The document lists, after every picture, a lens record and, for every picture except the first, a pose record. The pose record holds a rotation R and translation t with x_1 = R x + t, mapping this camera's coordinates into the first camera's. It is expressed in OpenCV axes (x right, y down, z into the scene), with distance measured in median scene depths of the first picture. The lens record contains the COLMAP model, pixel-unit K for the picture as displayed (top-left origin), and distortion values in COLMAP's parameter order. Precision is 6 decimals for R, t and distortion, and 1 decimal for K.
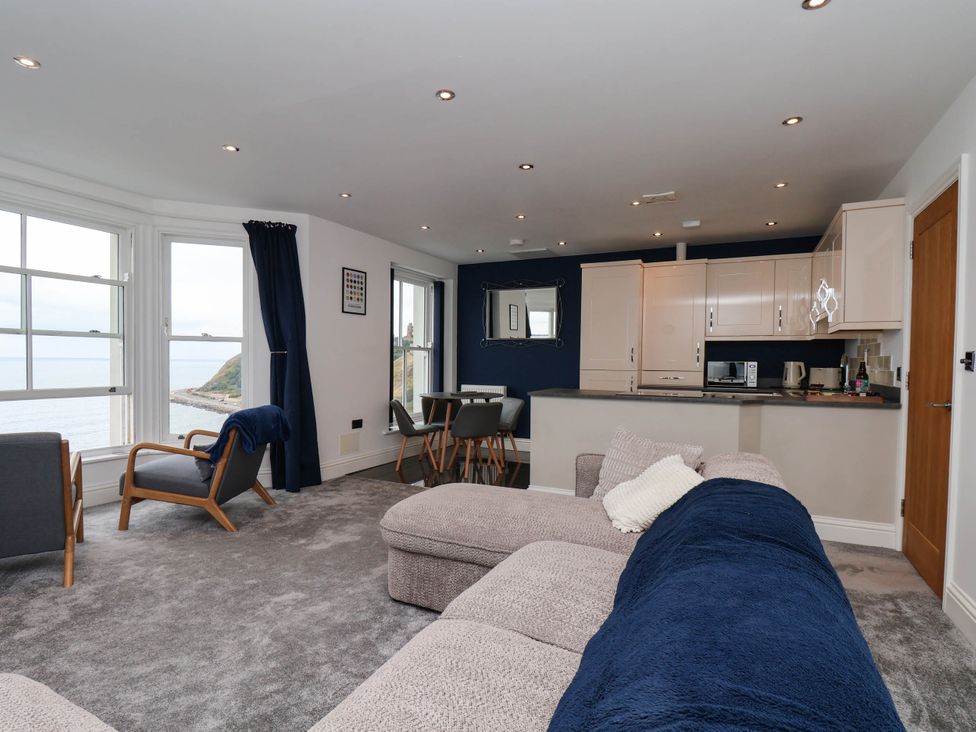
lens RADIAL K [[516.4, 0, 488.6], [0, 516.4, 375.1], [0, 0, 1]] dist [0.007082, -0.016209]
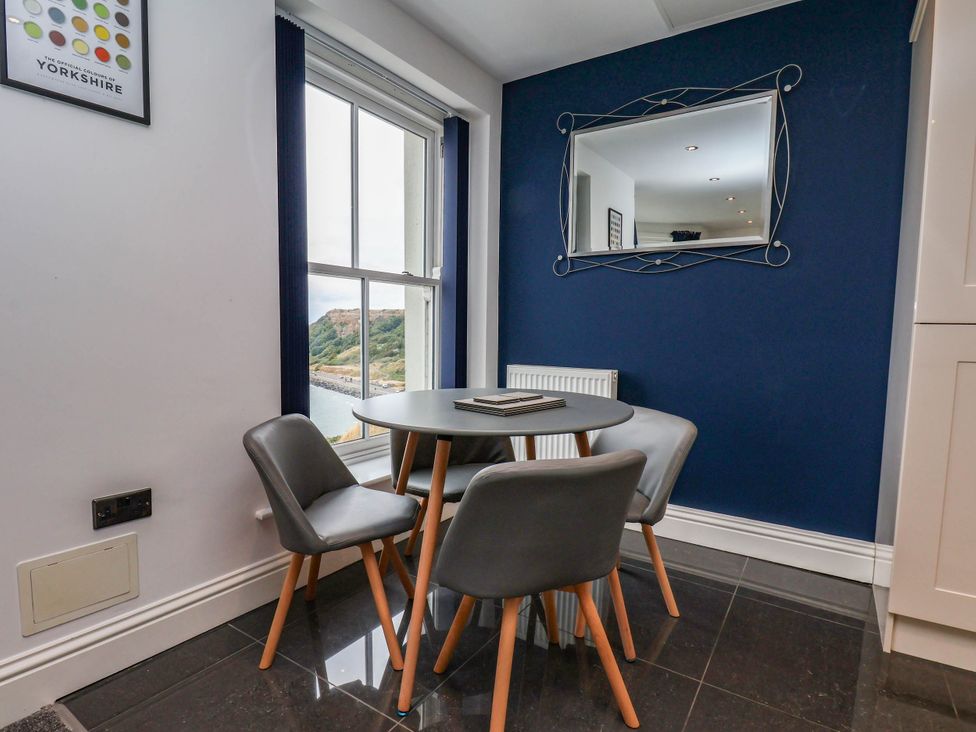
lens RADIAL K [[516.4, 0, 488.6], [0, 516.4, 375.1], [0, 0, 1]] dist [0.007082, -0.016209]
pose [[0.991747, 0.014138, -0.127428, -0.015116], [-0.006752, 0.998281, 0.058211, 0.002105], [0.128032, -0.056870, 0.990138, 0.632566]]
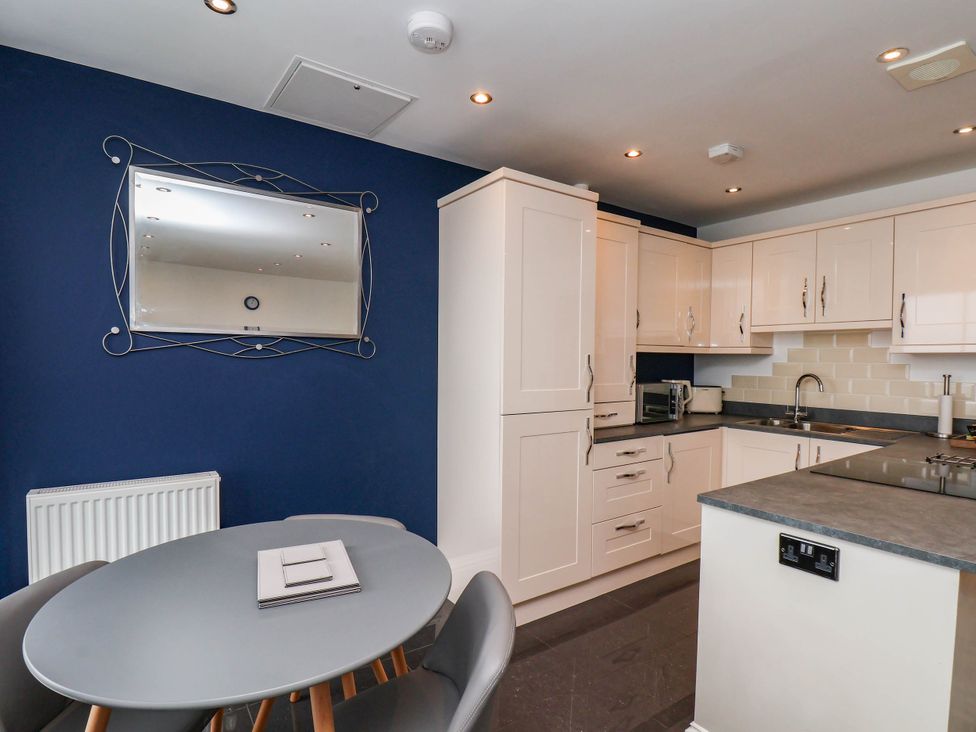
lens RADIAL K [[516.4, 0, 488.6], [0, 516.4, 375.1], [0, 0, 1]] dist [0.007082, -0.016209]
pose [[0.470456, -0.037771, 0.881614, -0.191793], [0.020561, 0.999281, 0.031840, -0.053079], [-0.882184, 0.003147, 0.470895, 0.736628]]
